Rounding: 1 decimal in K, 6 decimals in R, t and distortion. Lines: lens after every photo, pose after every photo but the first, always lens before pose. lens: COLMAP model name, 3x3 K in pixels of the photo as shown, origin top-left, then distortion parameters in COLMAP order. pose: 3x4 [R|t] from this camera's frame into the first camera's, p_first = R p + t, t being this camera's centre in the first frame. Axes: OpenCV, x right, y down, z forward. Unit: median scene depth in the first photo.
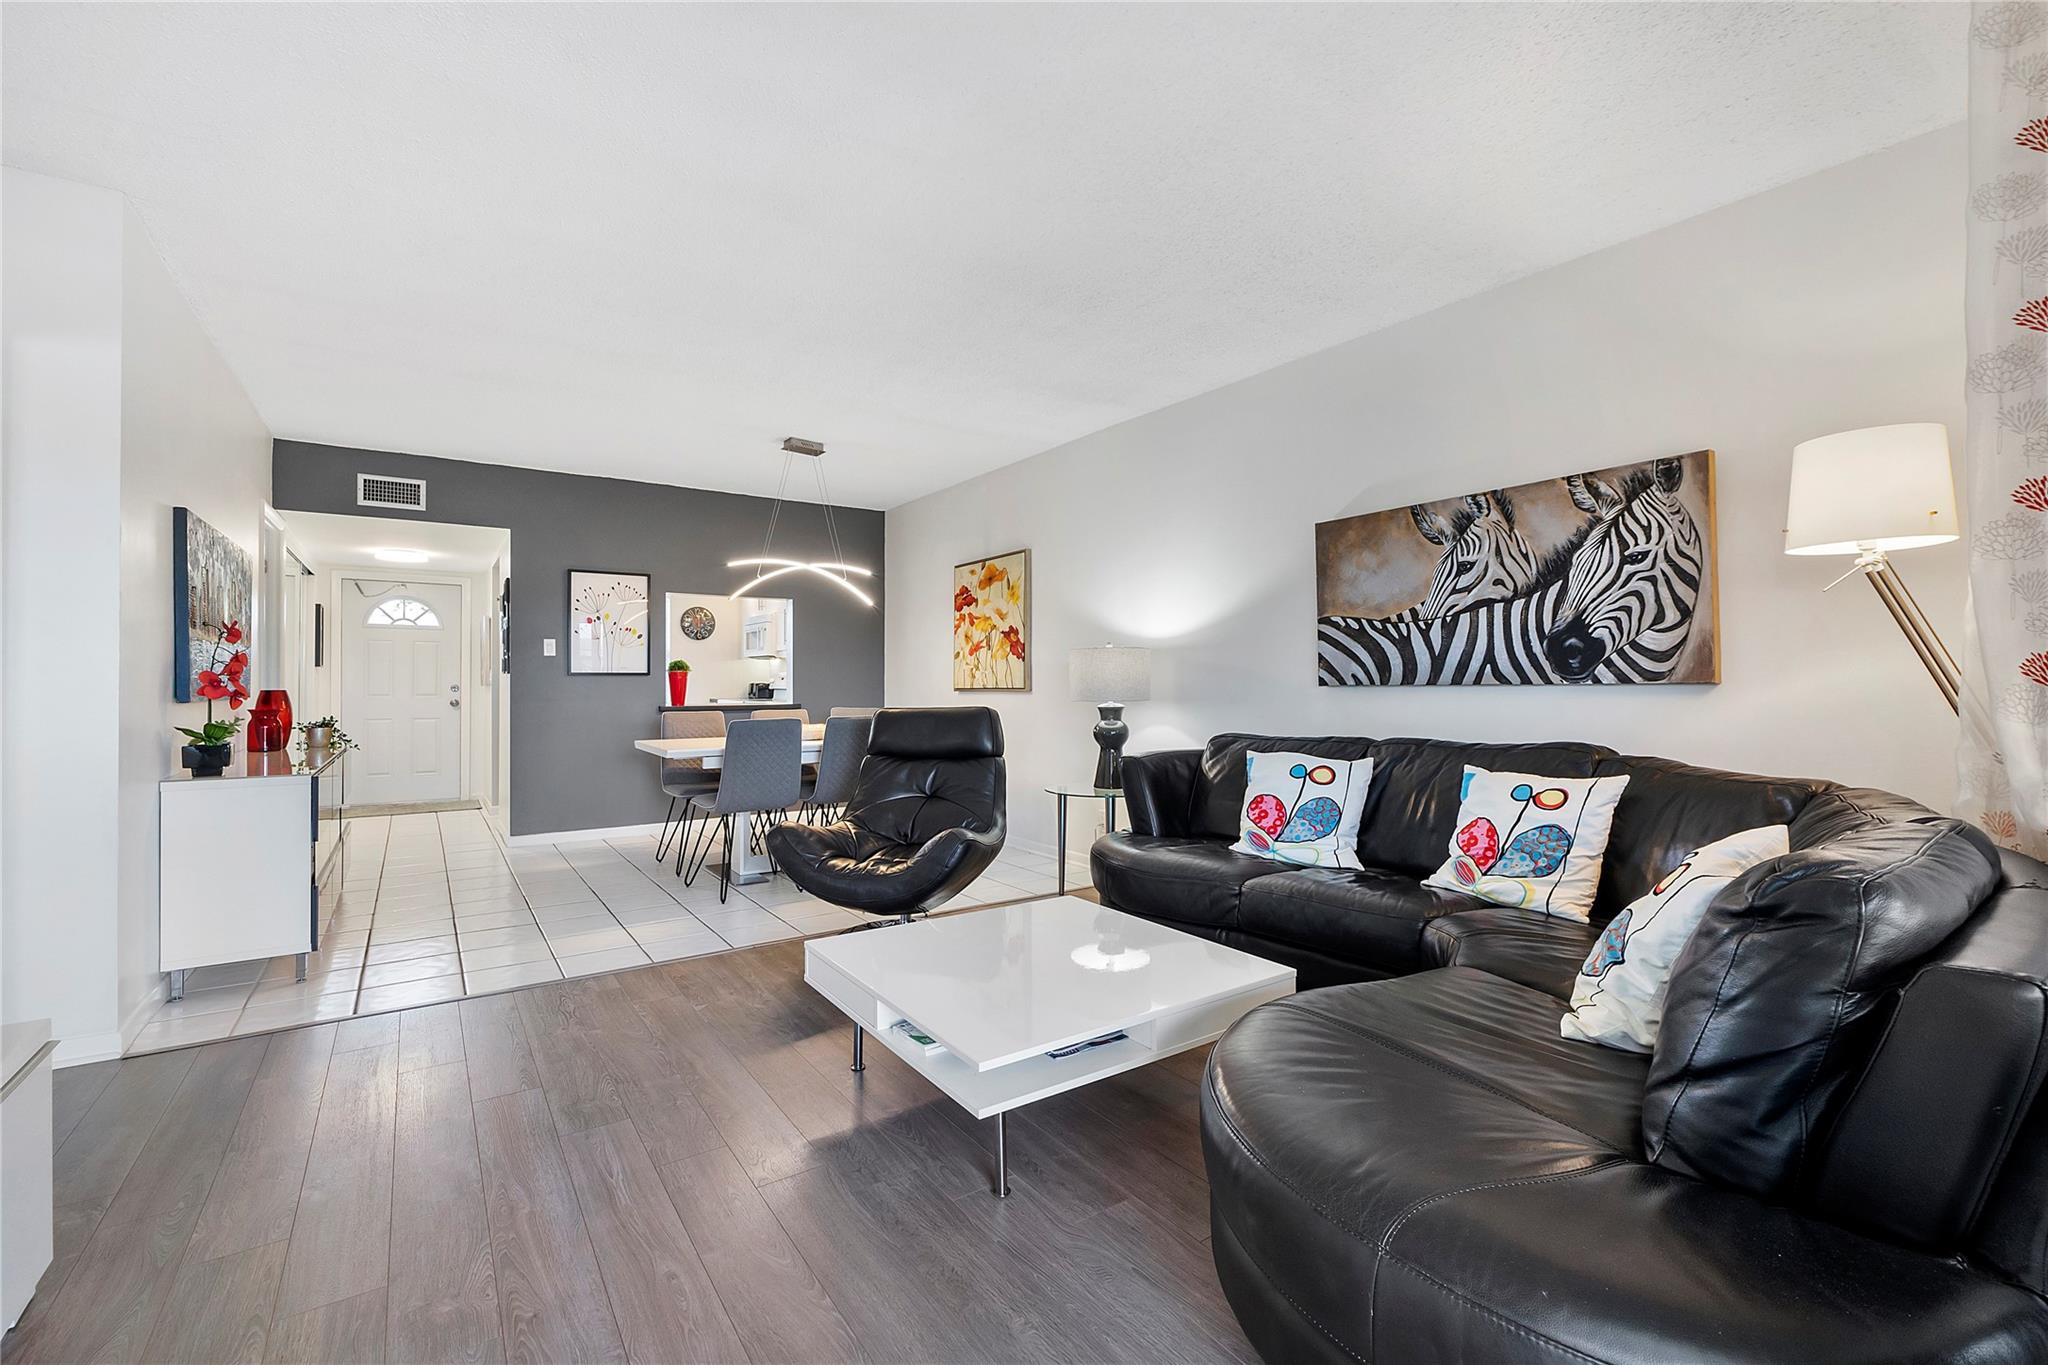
lens RADIAL K [[867.6, 0, 1027.3], [0, 867.6, 676.8], [0, 0, 1]] dist [-0.000785, -0.001125]
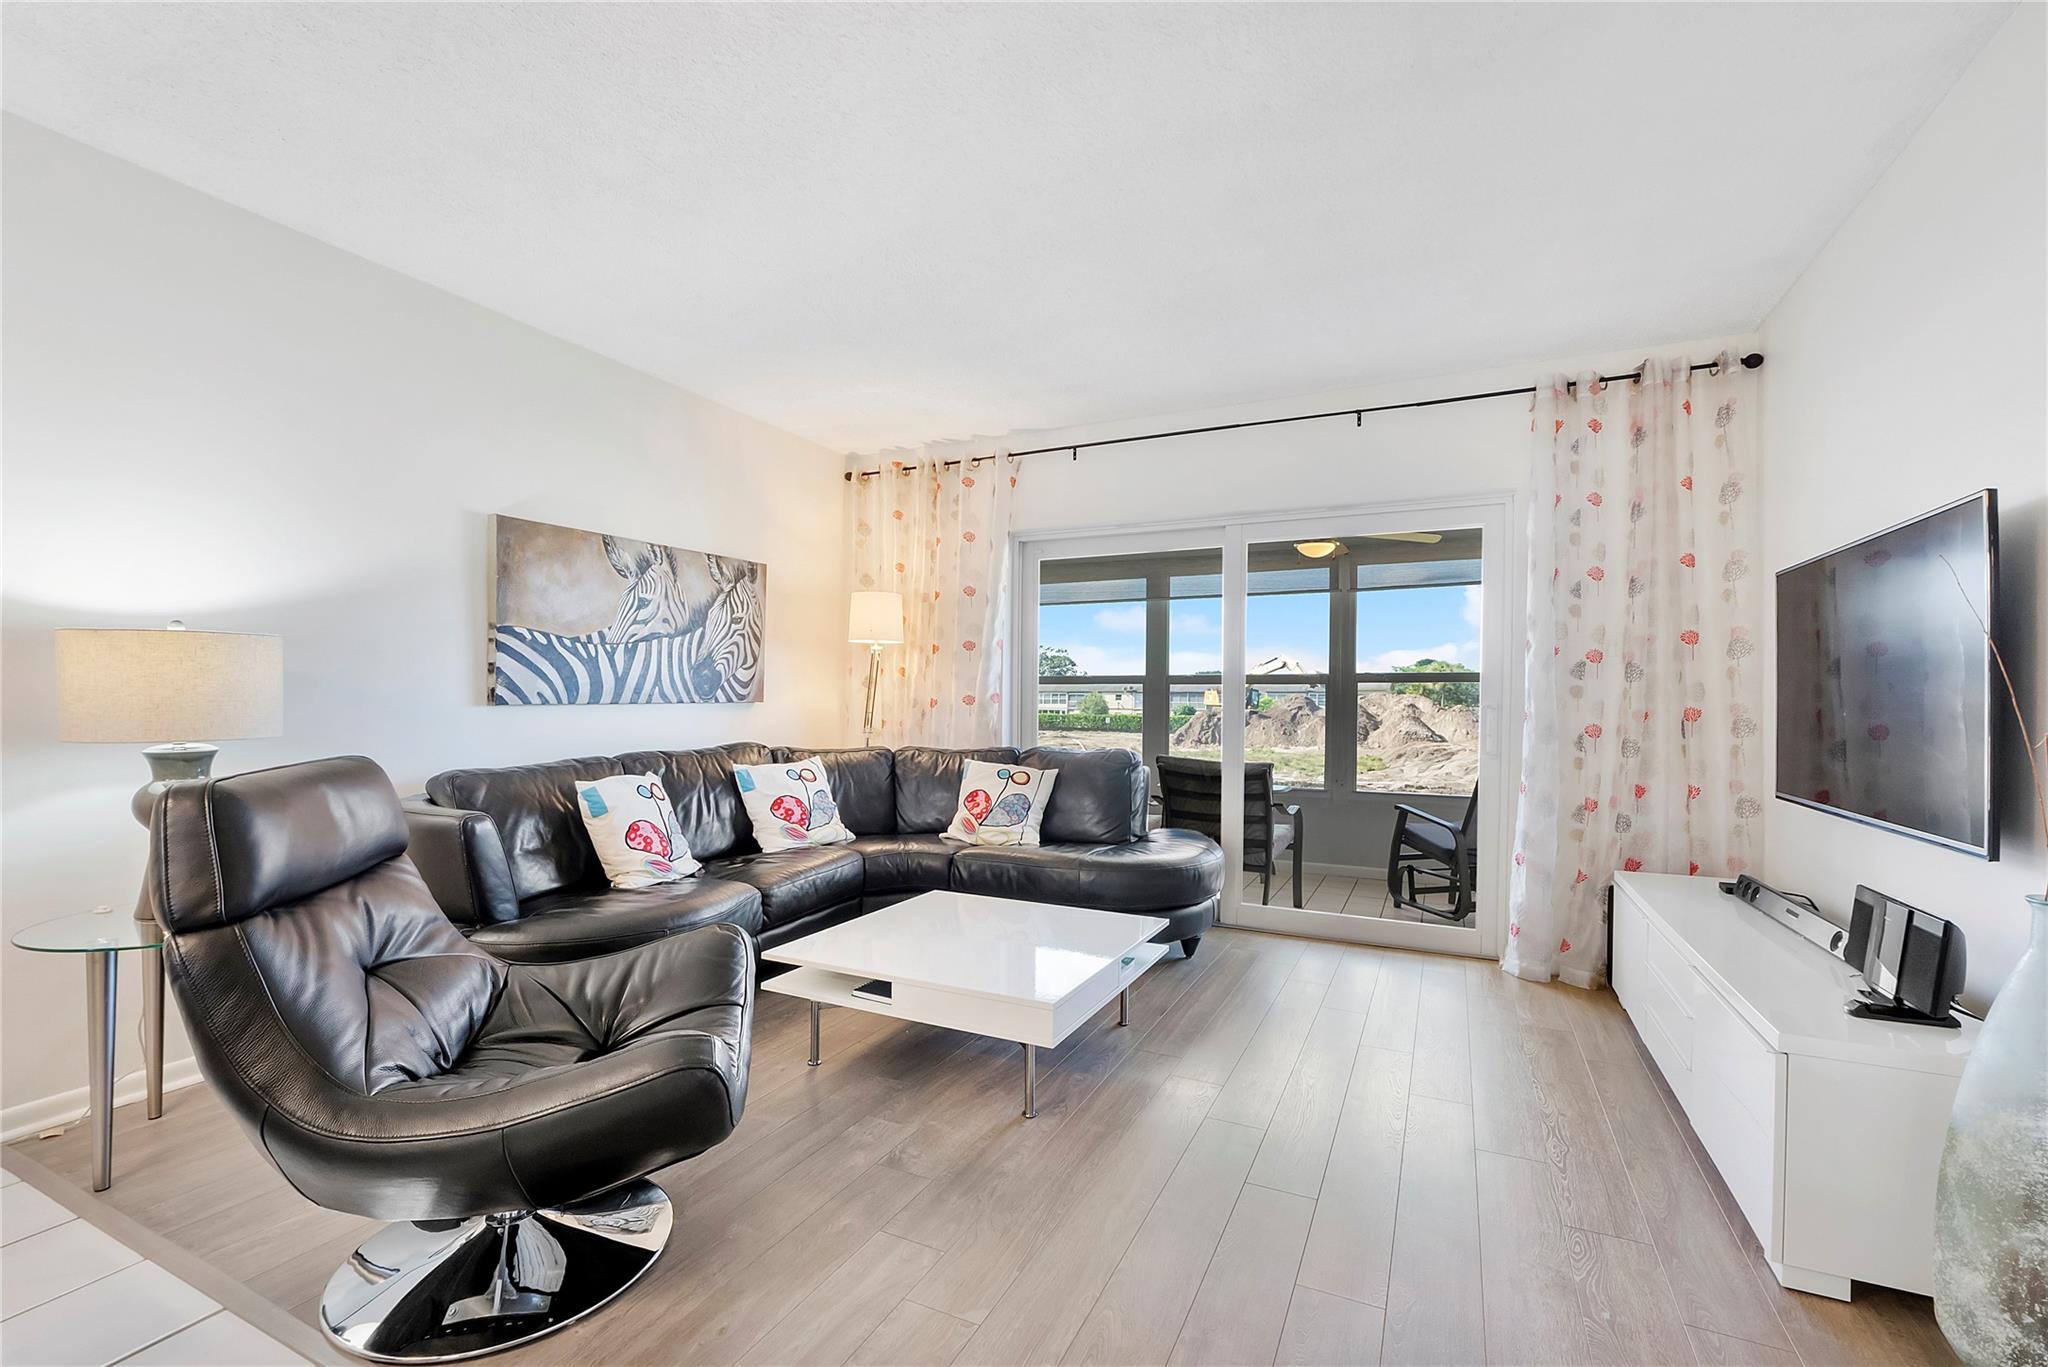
lens RADIAL K [[867.6, 0, 1015.5], [0, 867.6, 705.7], [0, 0, 1]] dist [-0.000785, -0.001125]
pose [[-0.465172, -0.010944, 0.885153, -0.436765], [-0.014024, 0.999889, 0.004993, -0.000430], [-0.885109, -0.010091, -0.465273, 0.627394]]
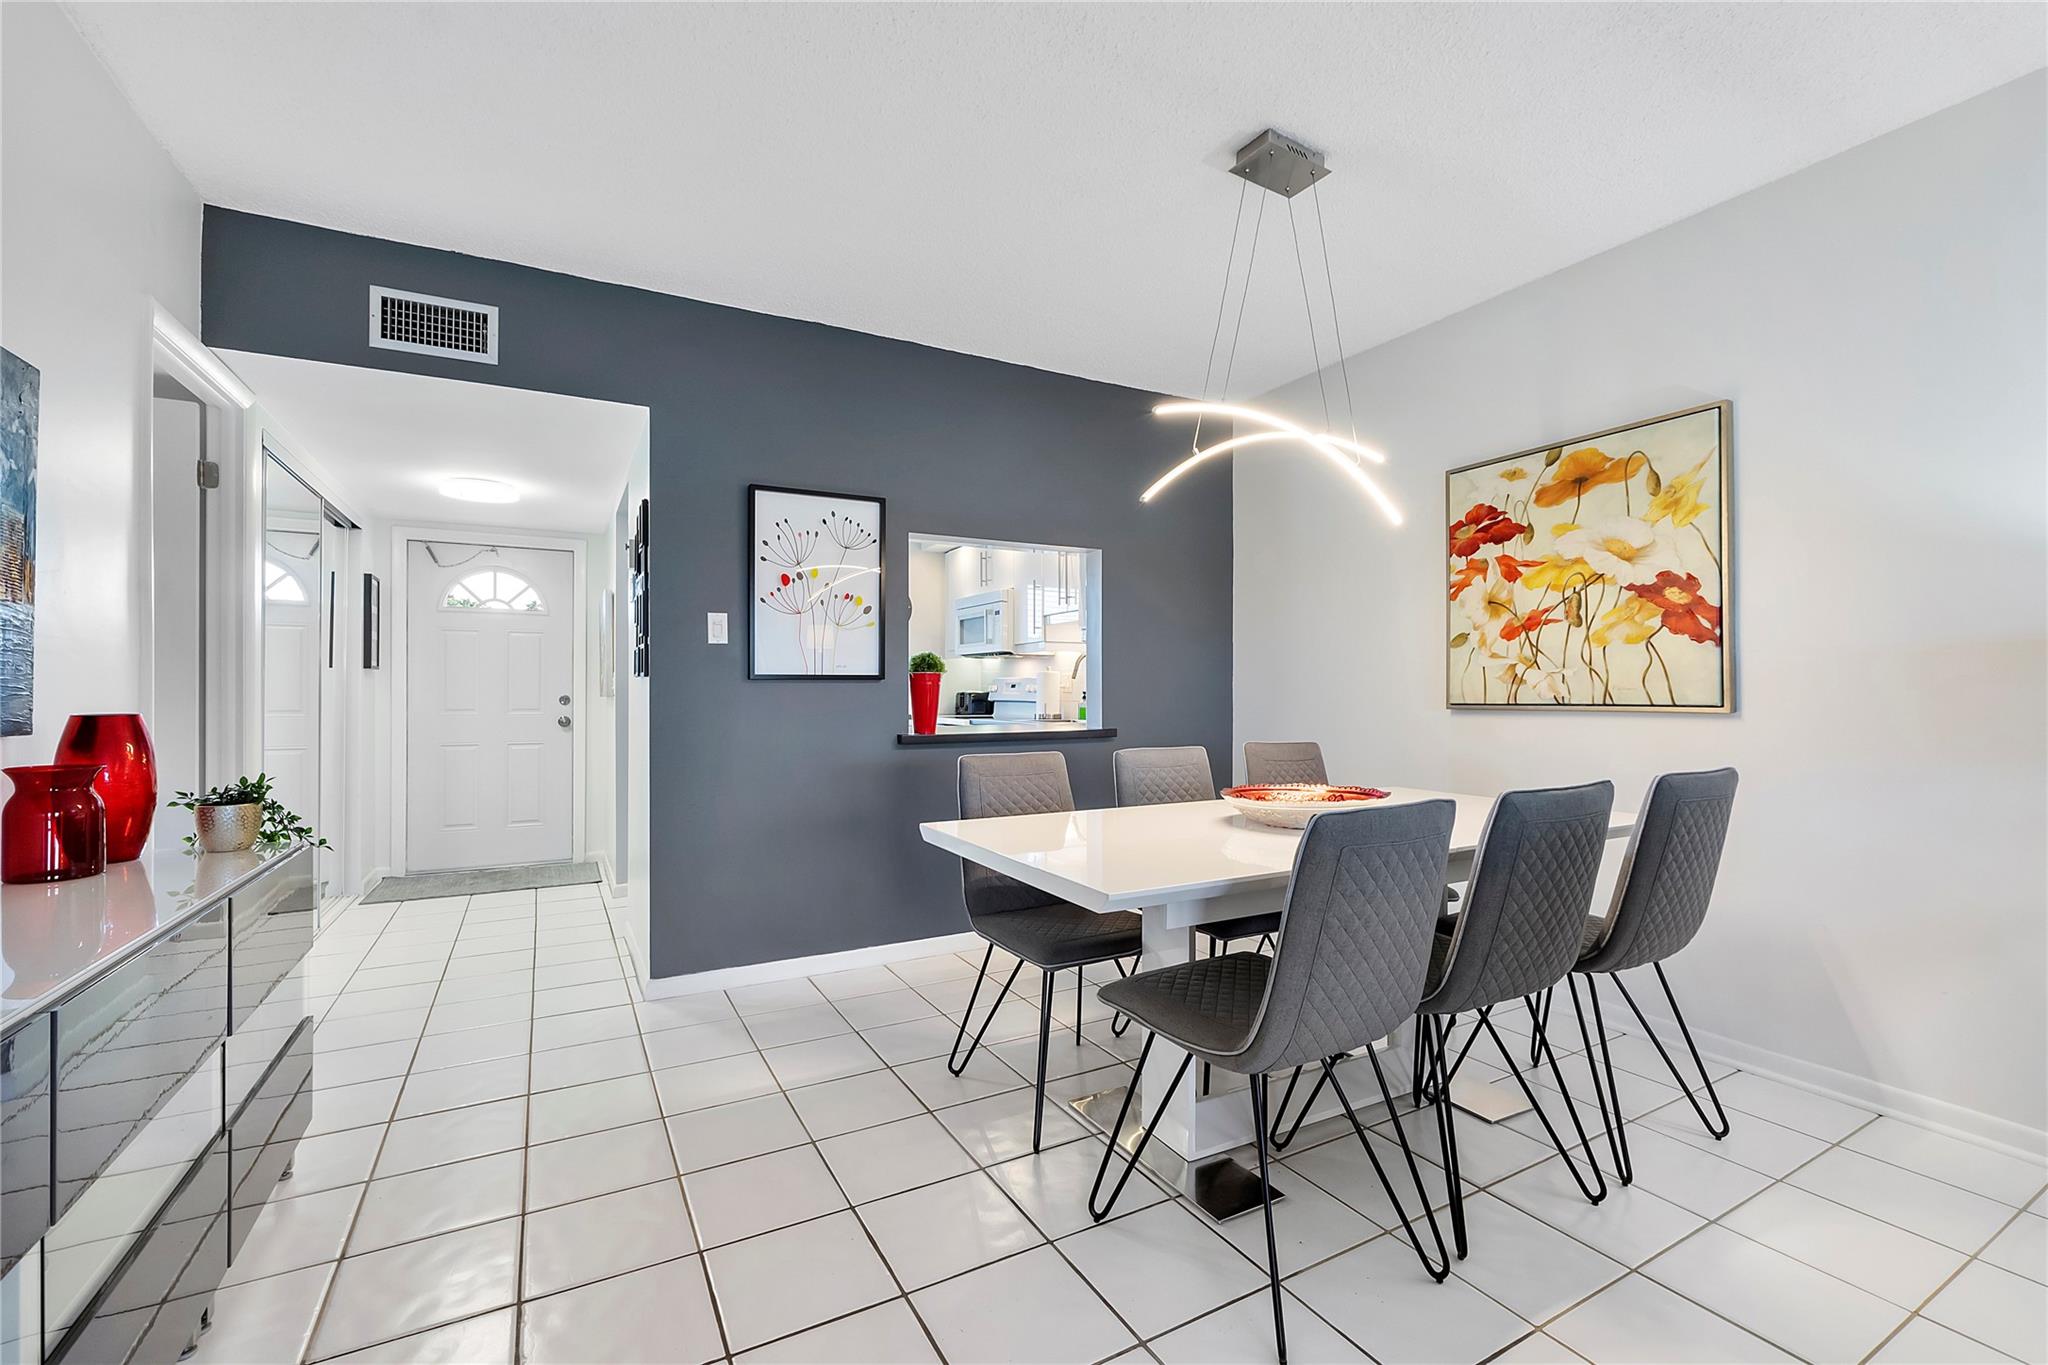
lens RADIAL K [[867.6, 0, 1033.7], [0, 867.6, 691.4], [0, 0, 1]] dist [-0.000785, -0.001125]
pose [[0.994823, -0.000127, -0.101619, -0.313709], [0.000892, 0.999972, 0.007483, 0.002106], [0.101615, -0.007535, 0.994795, 0.502502]]
